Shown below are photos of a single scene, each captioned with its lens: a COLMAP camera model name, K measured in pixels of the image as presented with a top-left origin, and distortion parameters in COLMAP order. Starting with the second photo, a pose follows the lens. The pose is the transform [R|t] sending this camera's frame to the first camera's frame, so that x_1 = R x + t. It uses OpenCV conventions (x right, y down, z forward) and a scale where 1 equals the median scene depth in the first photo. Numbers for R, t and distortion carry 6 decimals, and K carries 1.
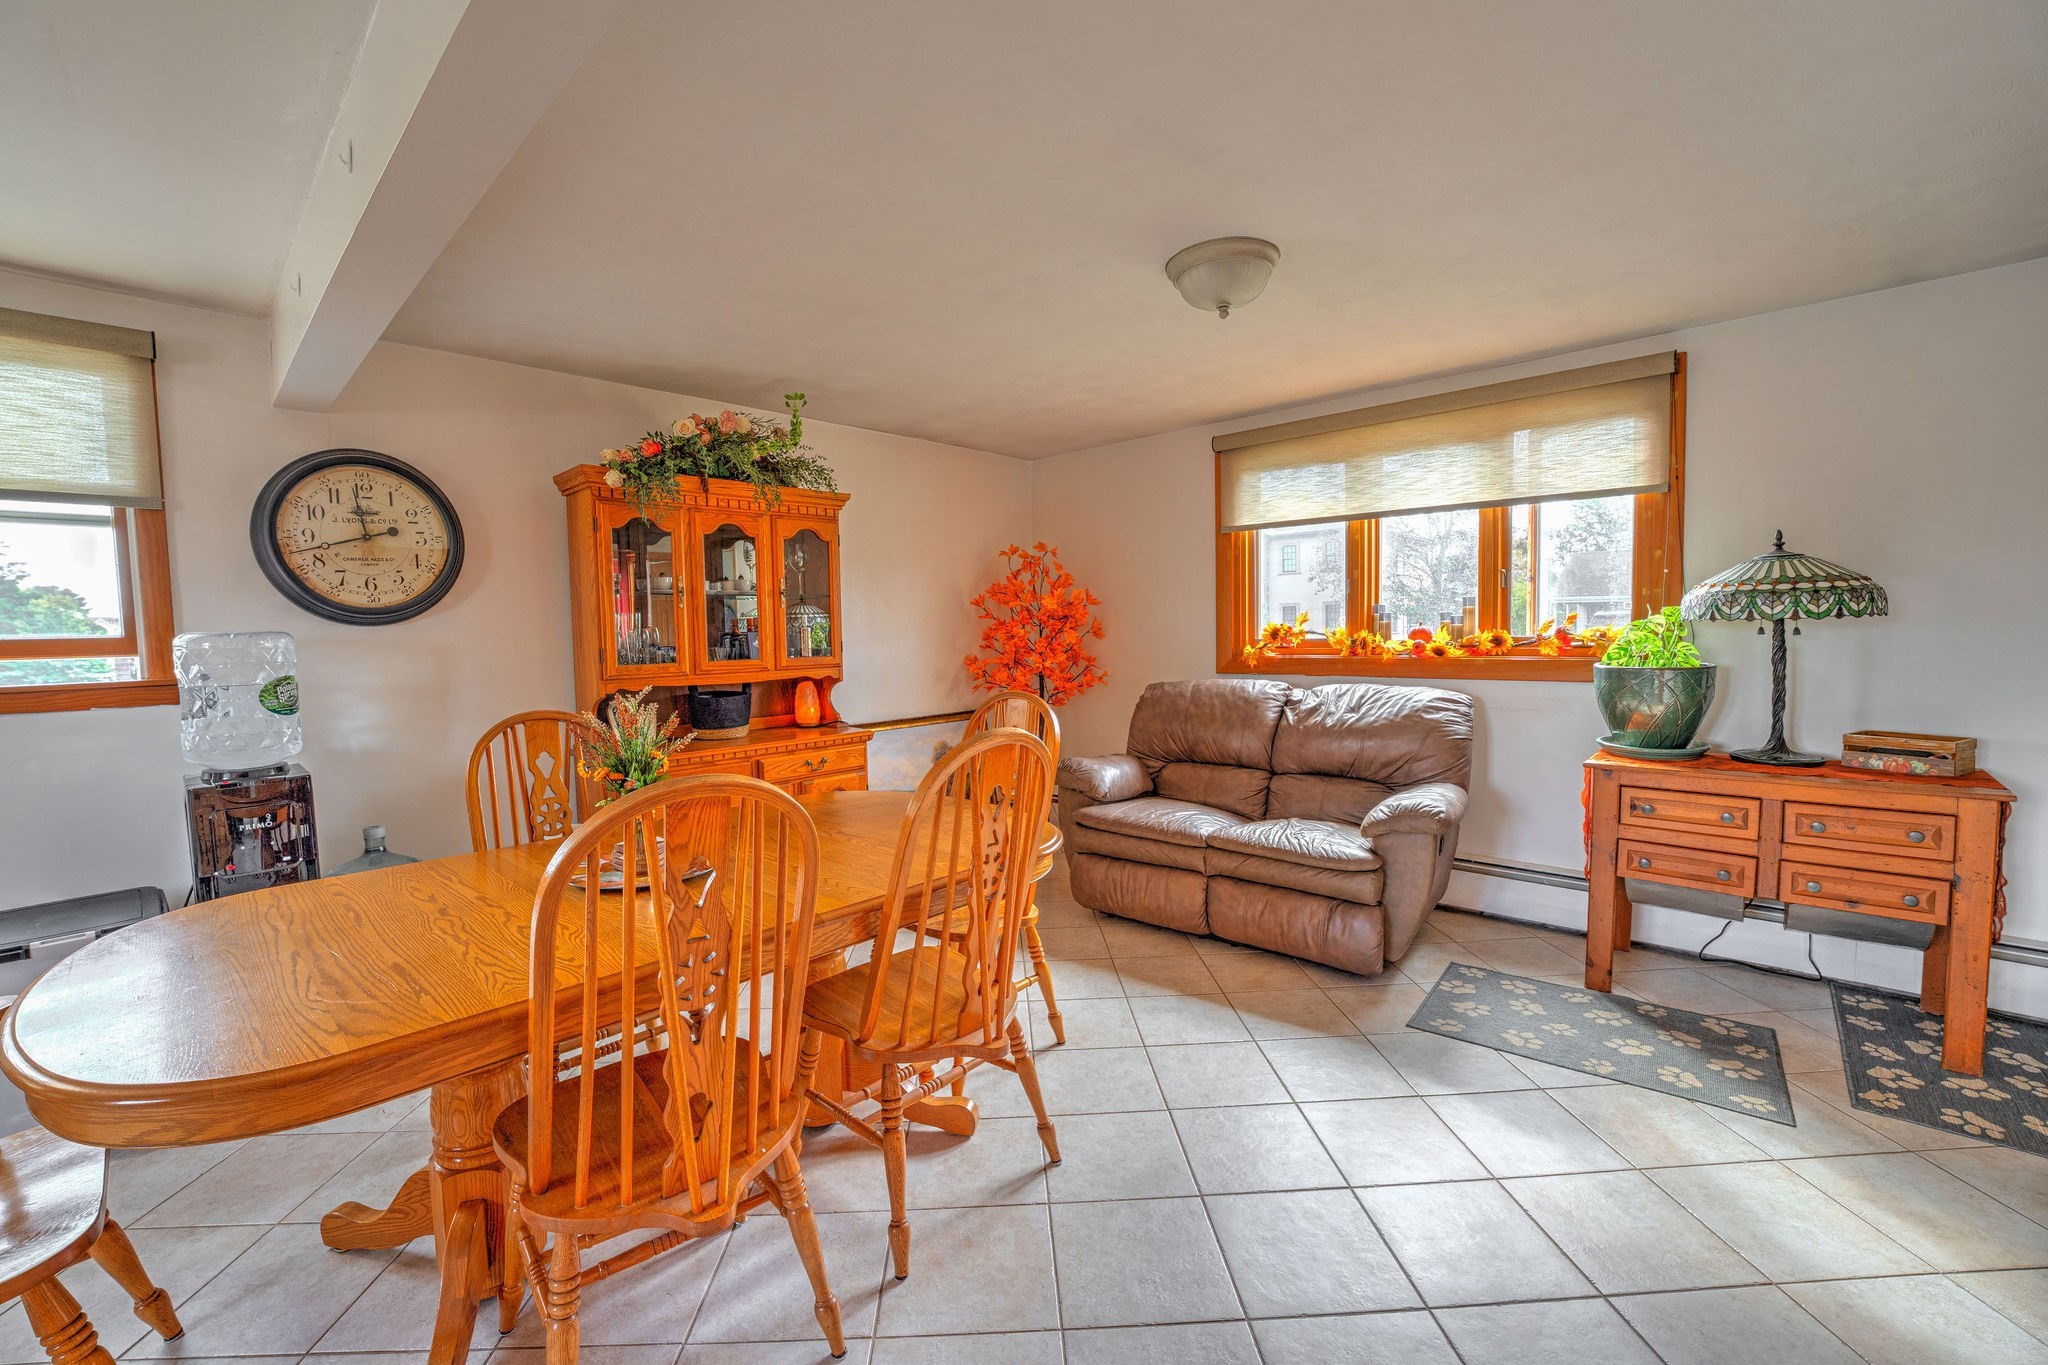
lens RADIAL K [[826.1, 0, 1014.1], [0, 826.1, 681.0], [0, 0, 1]] dist [-0.032527, 0.005181]
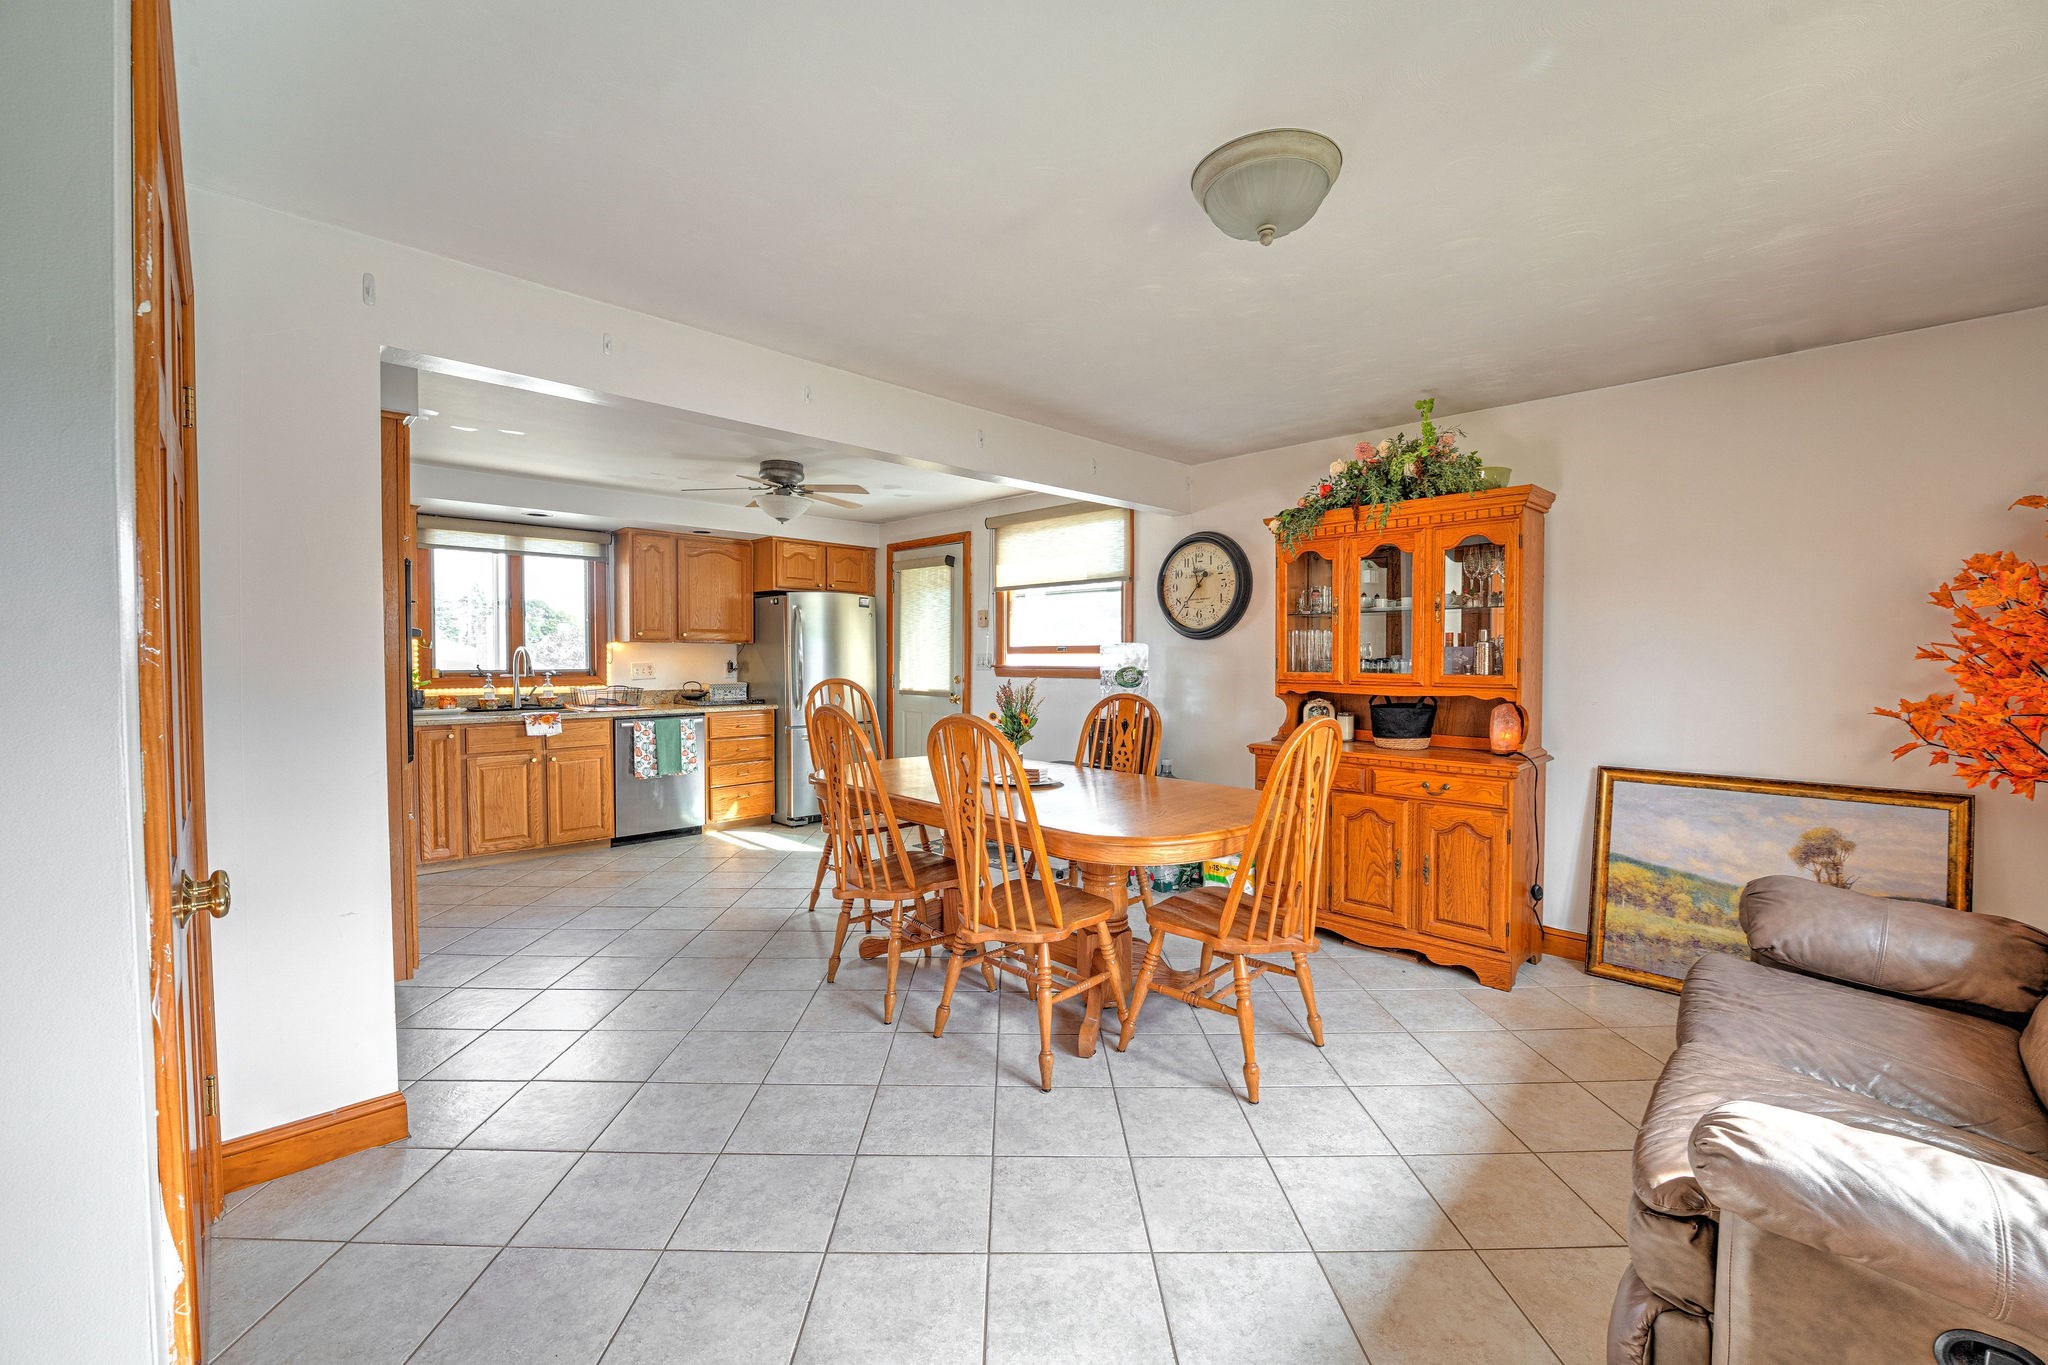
lens RADIAL K [[838.6, 0, 1016.2], [0, 838.6, 681.3], [0, 0, 1]] dist [-0.025104, 0.000163]
pose [[-0.031687, 0.052878, -0.998098, 0.982873], [-0.062000, 0.996572, 0.054766, -0.059342], [0.997573, 0.063617, -0.028300, 0.751671]]
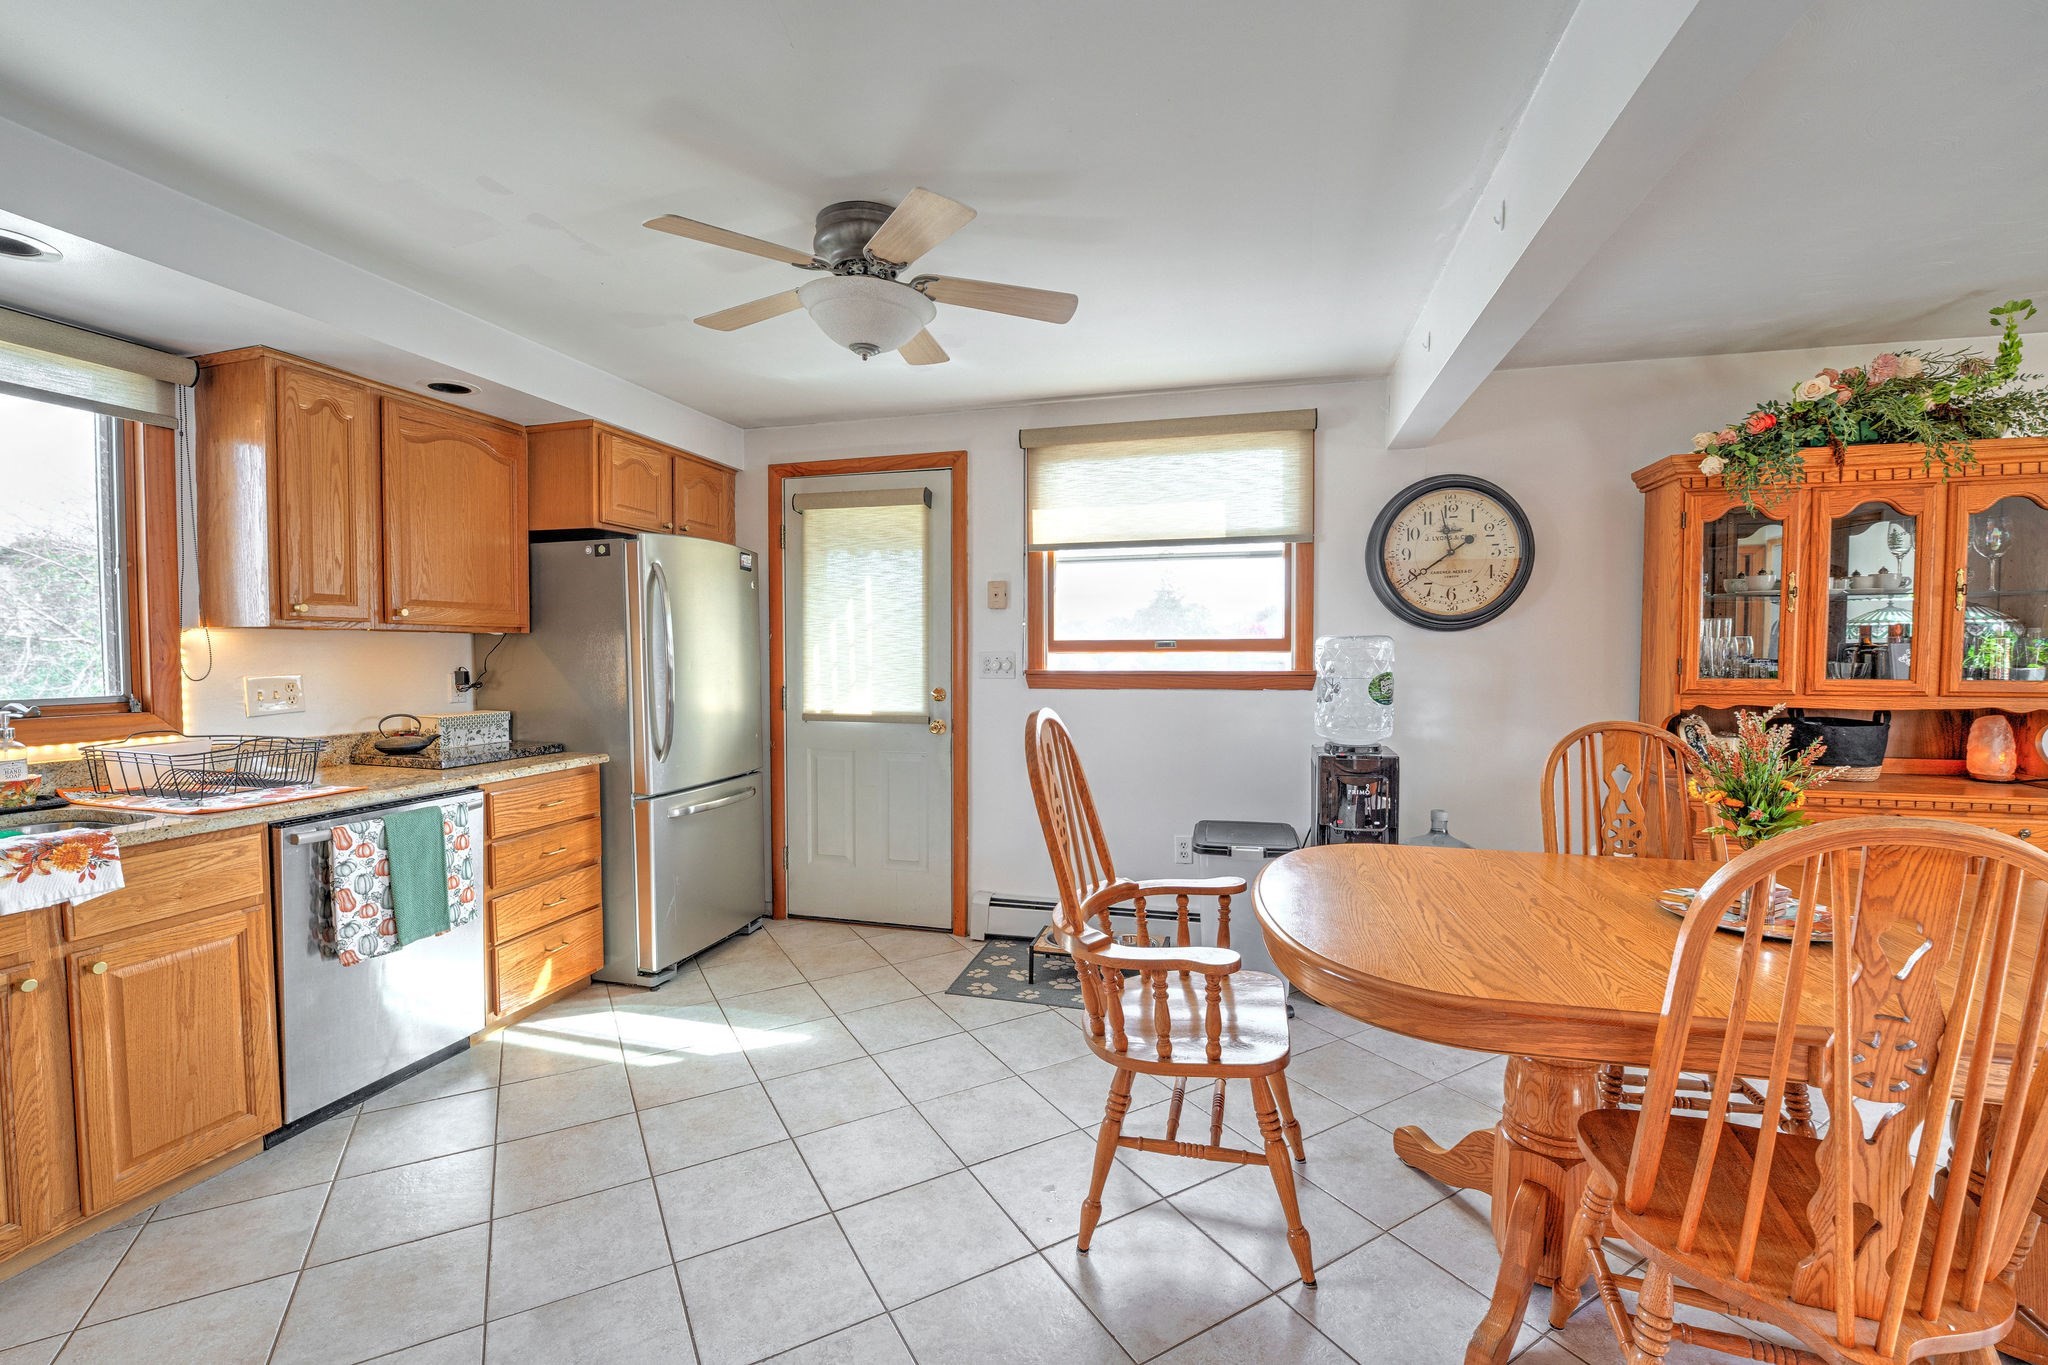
lens RADIAL K [[856.1, 0, 1012.8], [0, 856.1, 680.1], [0, 0, 1]] dist [-0.034479, 0.005782]
pose [[0.471384, 0.052373, -0.880372, -0.047283], [-0.062680, 0.997700, 0.025792, 0.006947], [0.879698, 0.043023, 0.473582, -0.086012]]
